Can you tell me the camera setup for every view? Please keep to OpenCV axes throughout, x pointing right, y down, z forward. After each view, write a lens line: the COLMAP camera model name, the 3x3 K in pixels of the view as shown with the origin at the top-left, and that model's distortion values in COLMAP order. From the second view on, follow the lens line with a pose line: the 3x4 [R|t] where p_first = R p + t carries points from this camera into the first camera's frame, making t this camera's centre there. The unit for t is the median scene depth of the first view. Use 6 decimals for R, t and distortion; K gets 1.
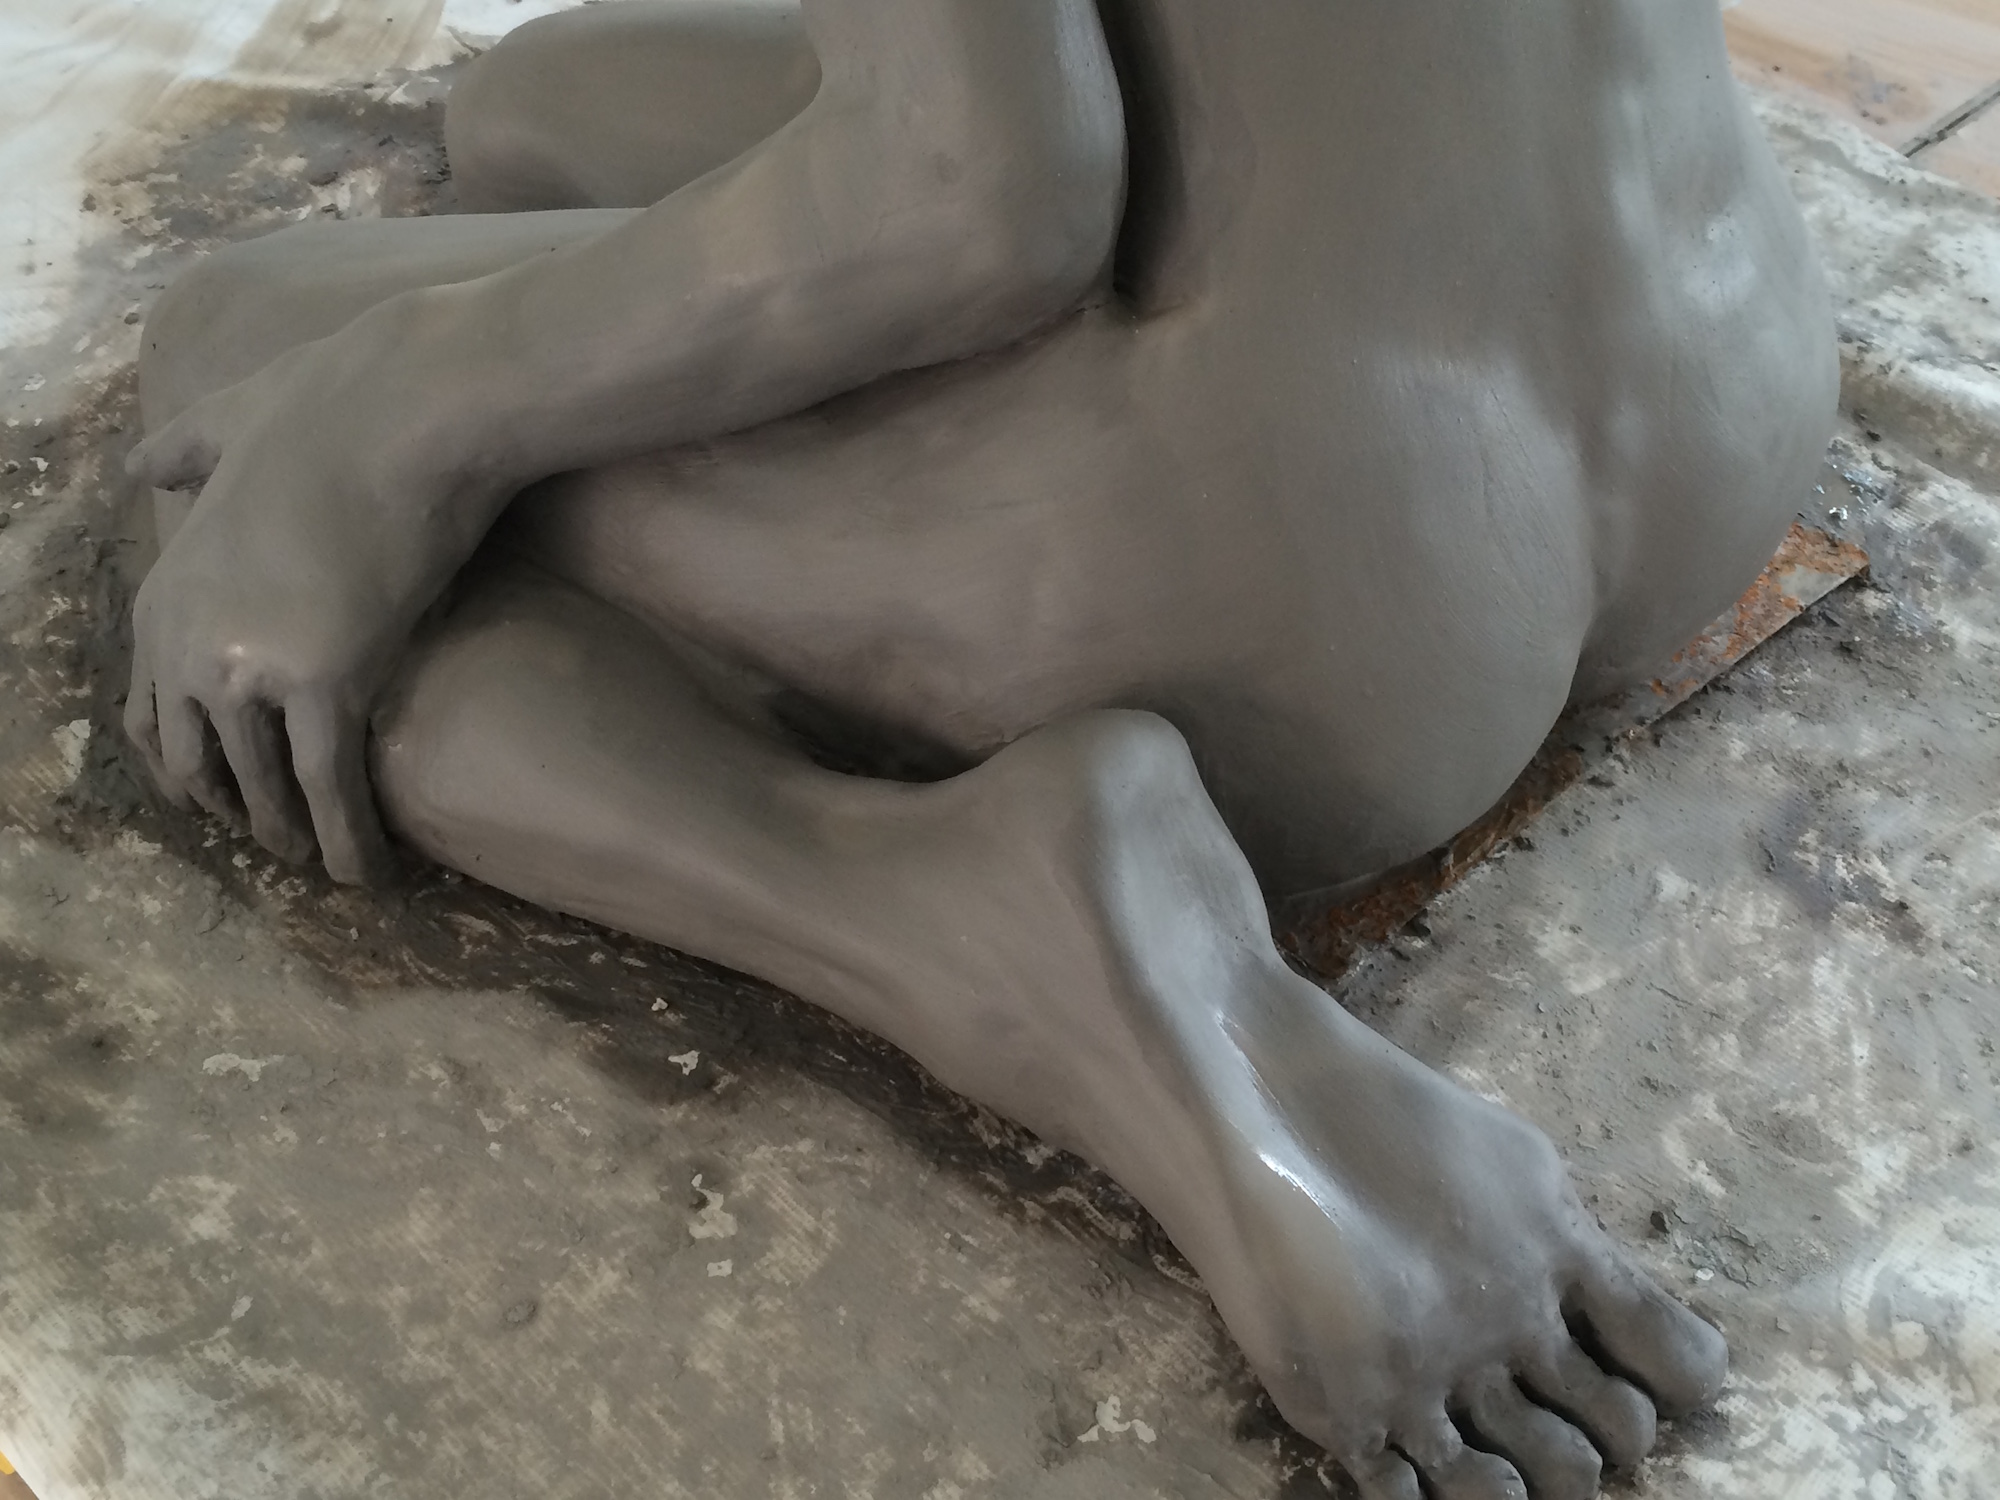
lens RADIAL K [[2273.0, 0, 1001.1], [0, 2273.0, 762.5], [0, 0, 1]] dist [0.087132, 0.000000]
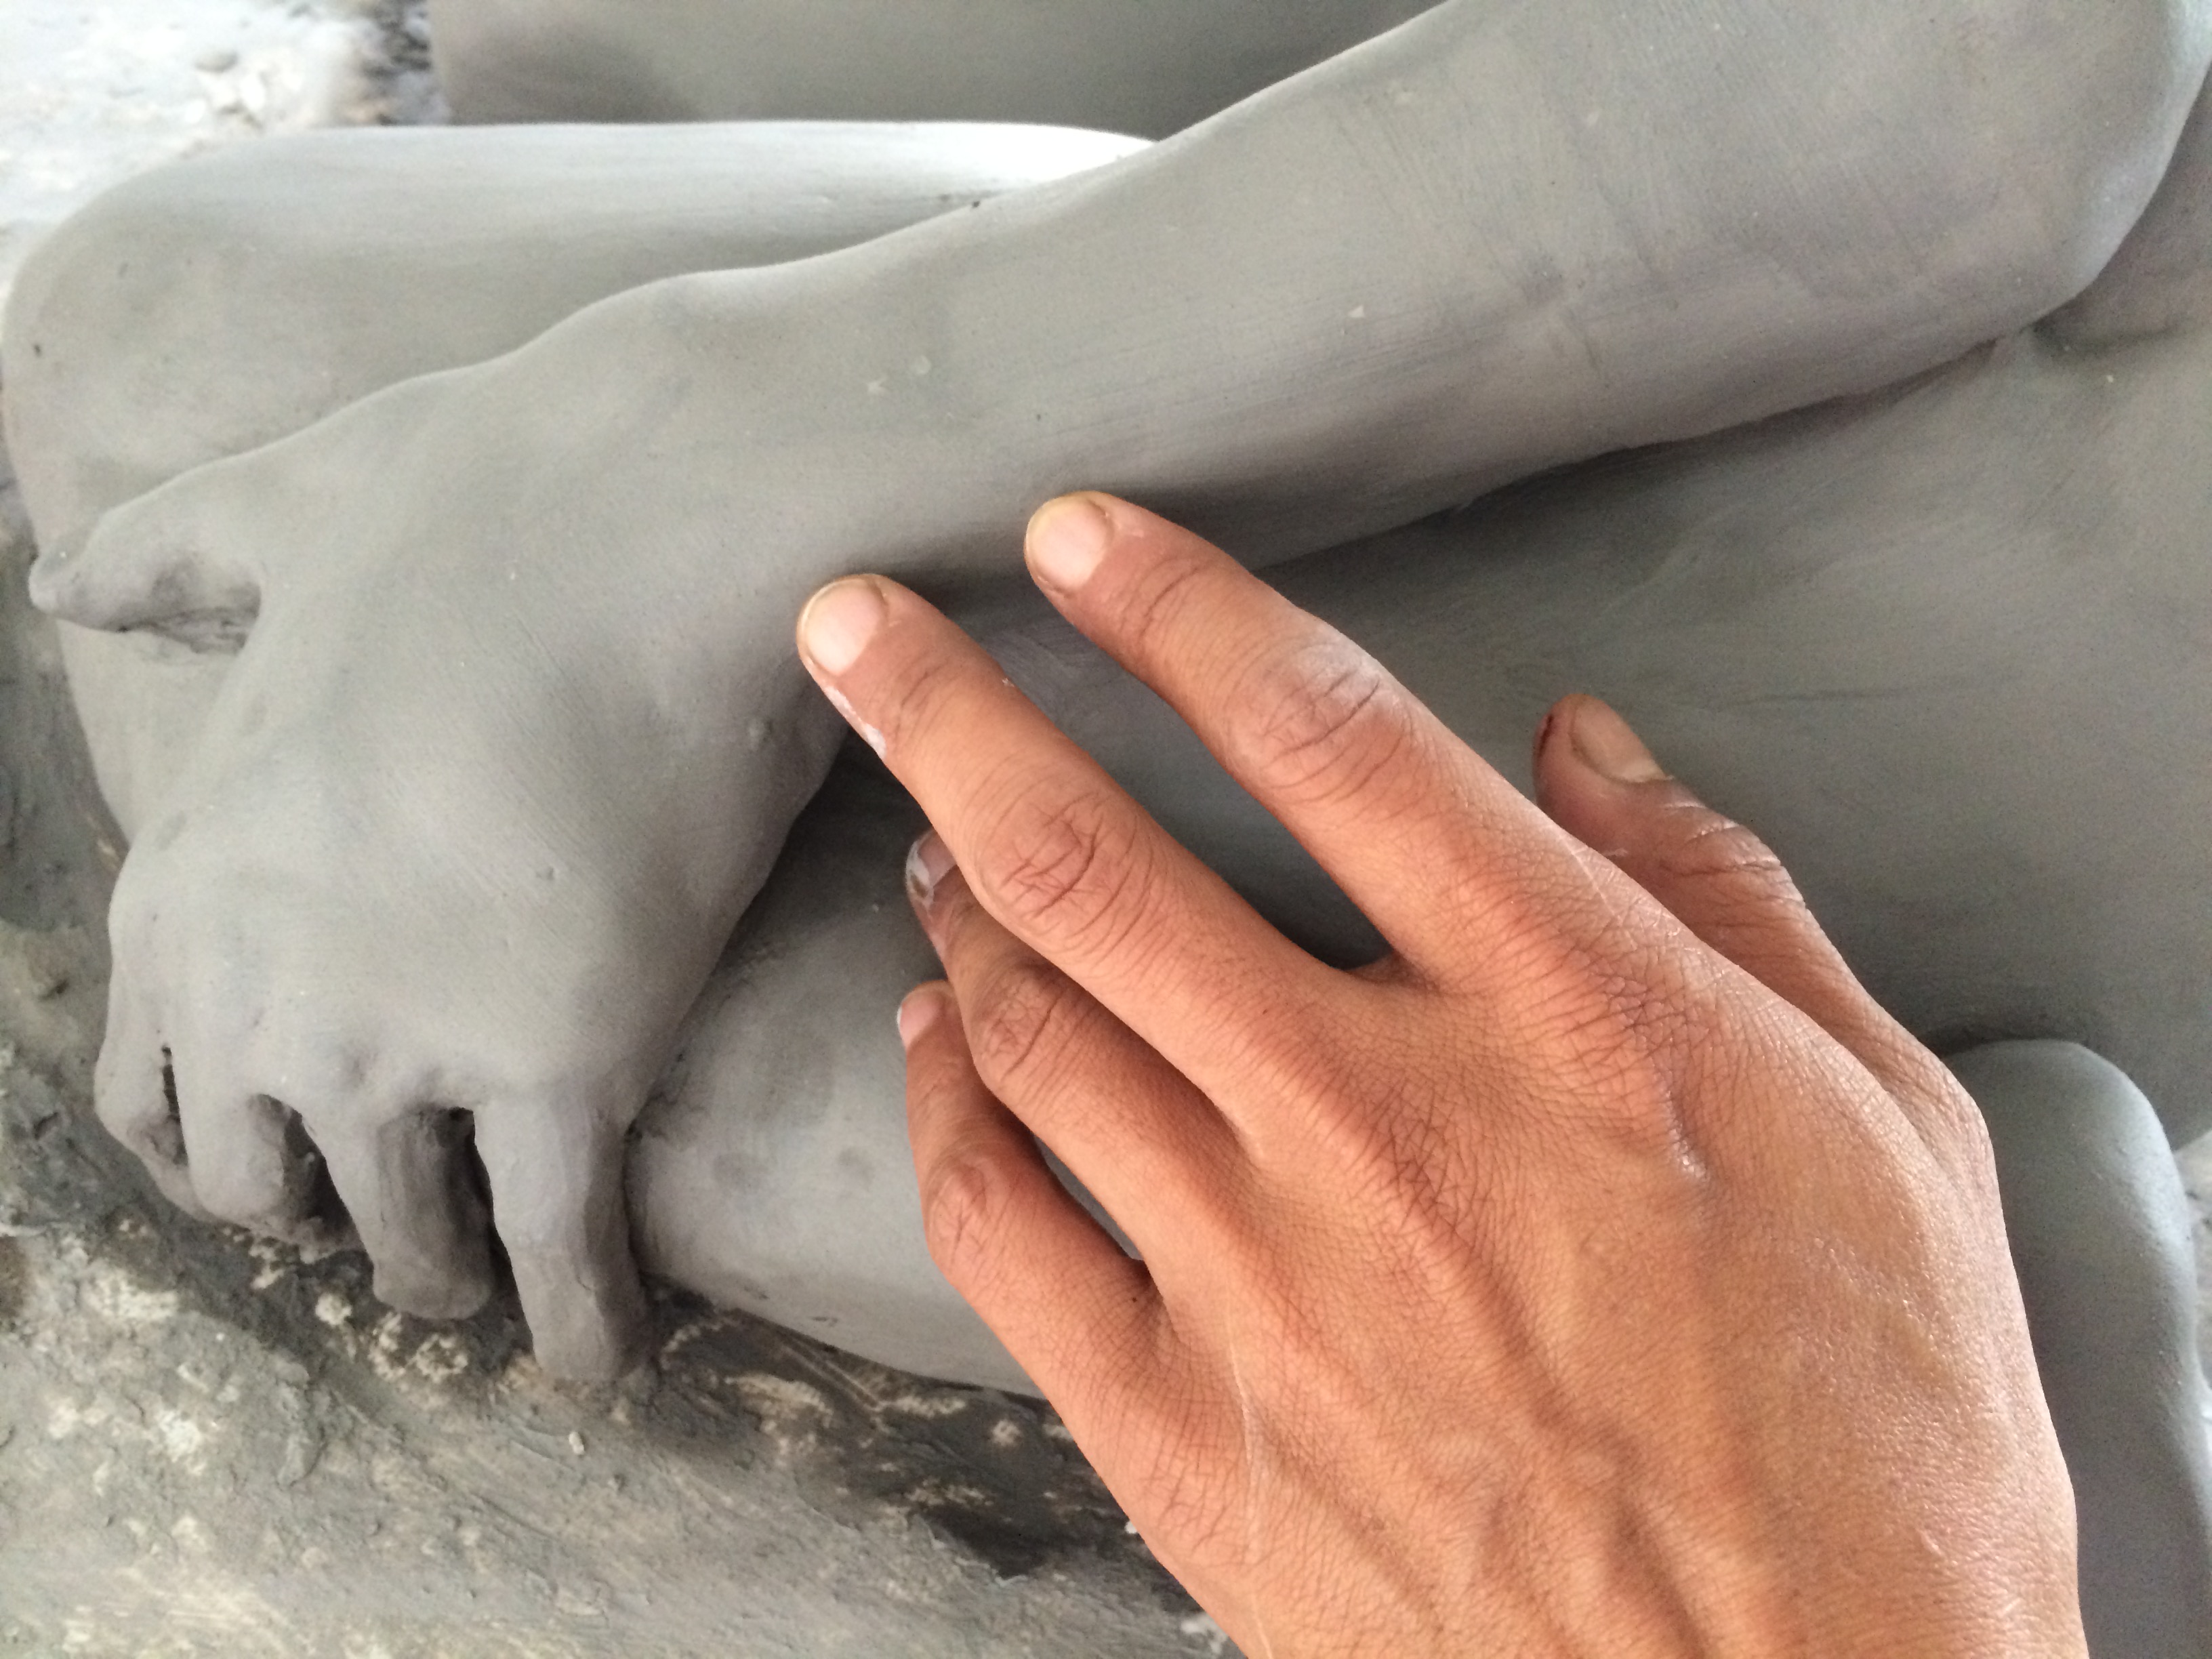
lens RADIAL K [[1867.7, 0, 1100.9], [0, 1867.7, 813.7], [0, 0, 1]] dist [0.069957, -0.095580]
pose [[0.970802, -0.052492, 0.234070, -0.256865], [0.026921, 0.993441, 0.111129, -0.126411], [-0.238368, -0.101582, 0.965848, 0.536223]]
